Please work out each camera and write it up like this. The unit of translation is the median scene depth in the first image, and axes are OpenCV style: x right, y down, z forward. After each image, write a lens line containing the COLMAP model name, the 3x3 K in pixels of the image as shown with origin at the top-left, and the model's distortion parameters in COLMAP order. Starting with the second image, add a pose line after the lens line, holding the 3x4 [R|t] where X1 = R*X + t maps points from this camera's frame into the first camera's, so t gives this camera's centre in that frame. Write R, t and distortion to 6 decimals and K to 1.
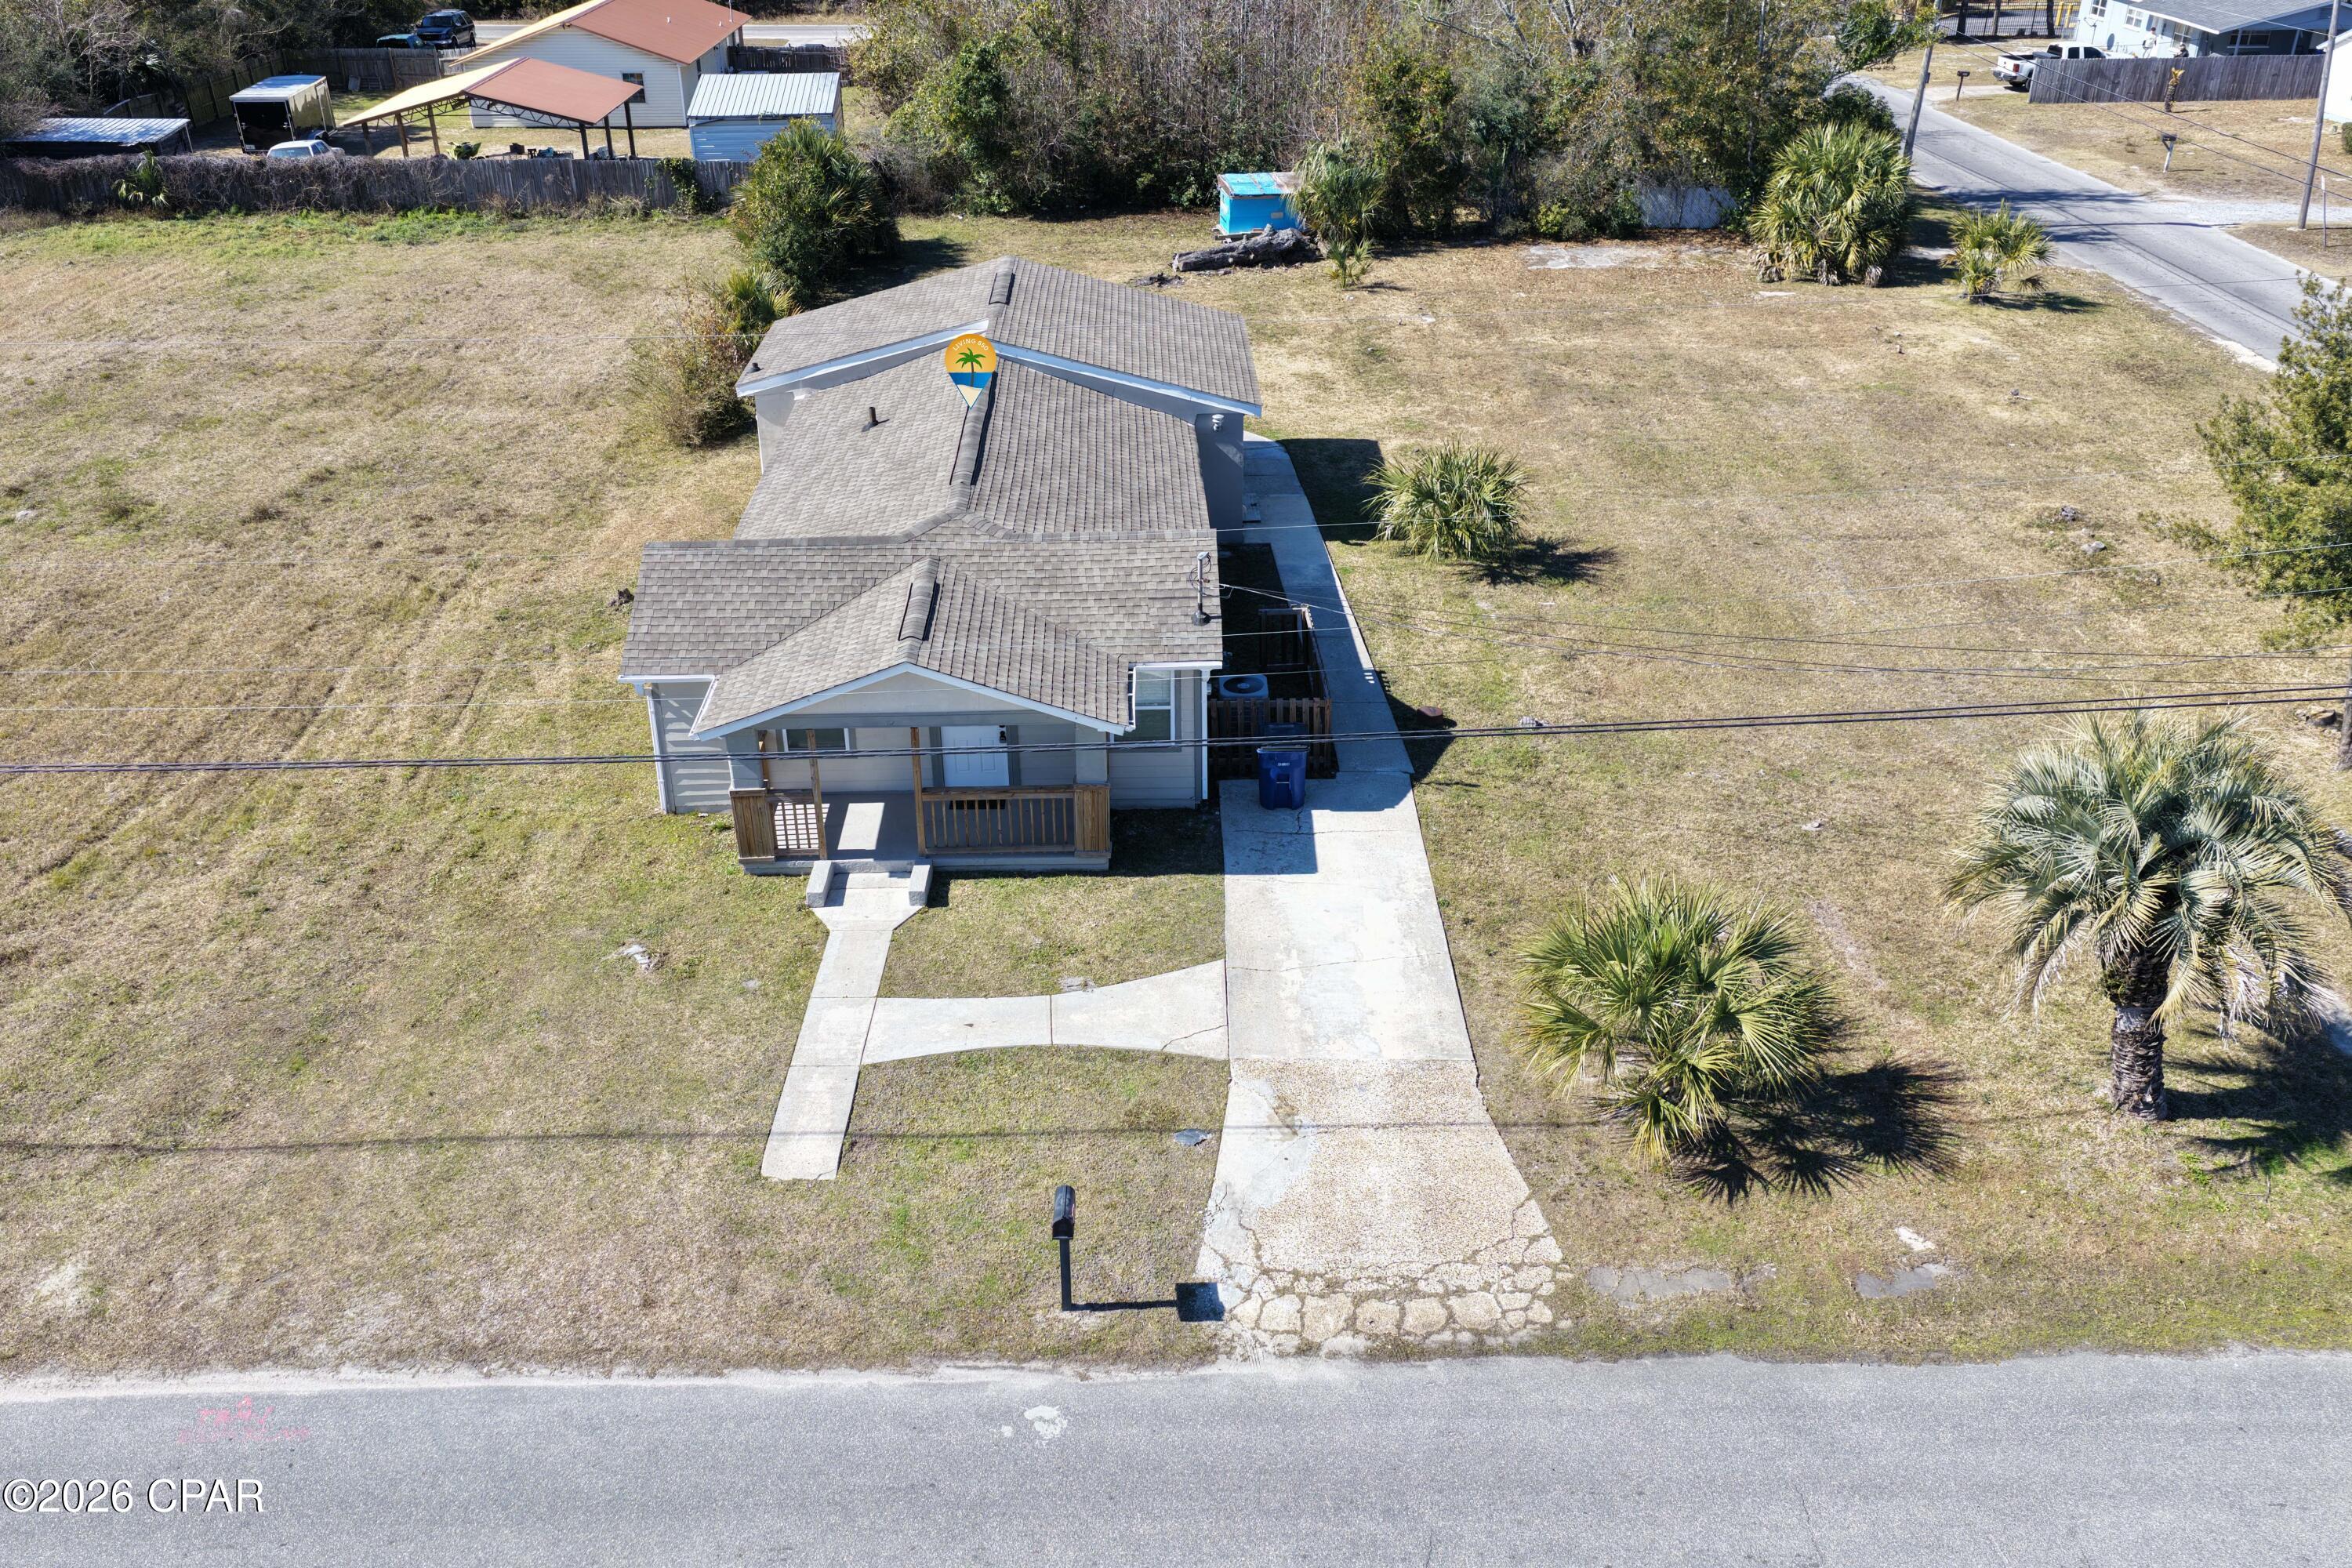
lens RADIAL K [[1946.8, 0, 1188.0], [0, 1946.8, 809.5], [0, 0, 1]] dist [-0.018084, 0.046987]
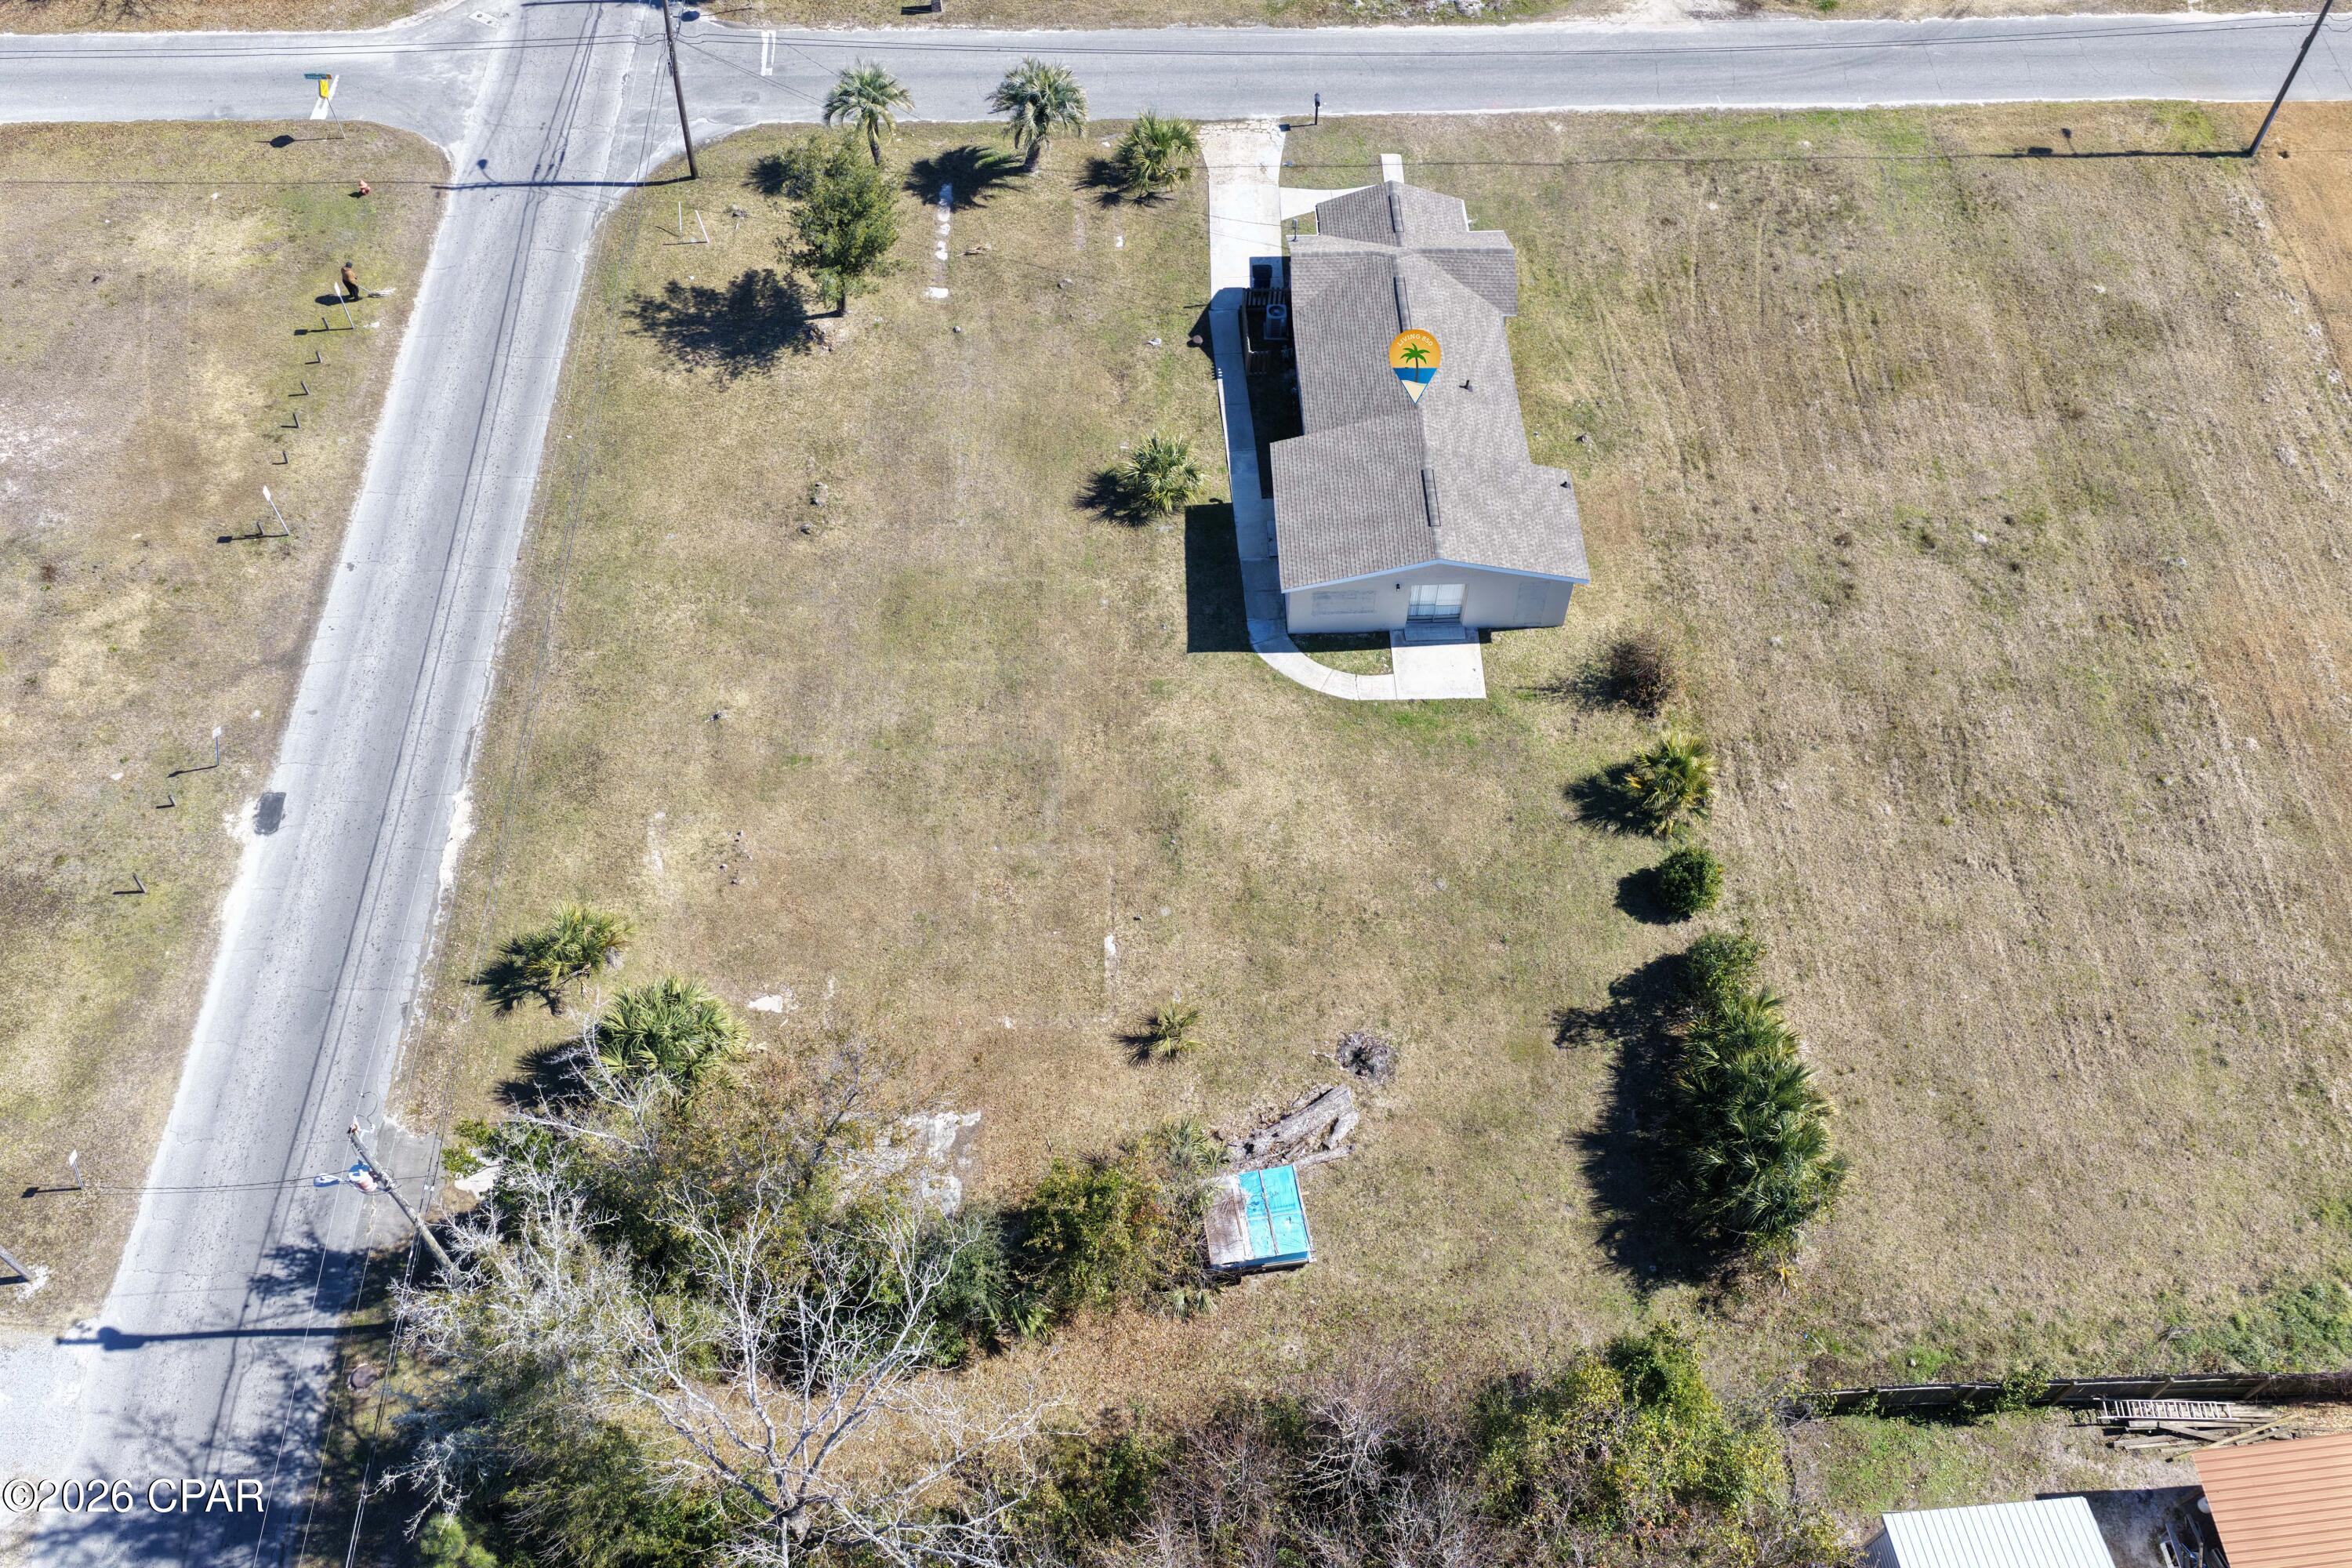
lens RADIAL K [[1946.8, 0, 1188.0], [0, 1946.8, 809.5], [0, 0, 1]] dist [-0.018084, 0.046987]
pose [[-0.999990, 0.004342, 0.000538, 0.116149], [0.000968, 0.099607, 0.995026, -2.001373], [0.004267, 0.995017, -0.099610, 1.524779]]
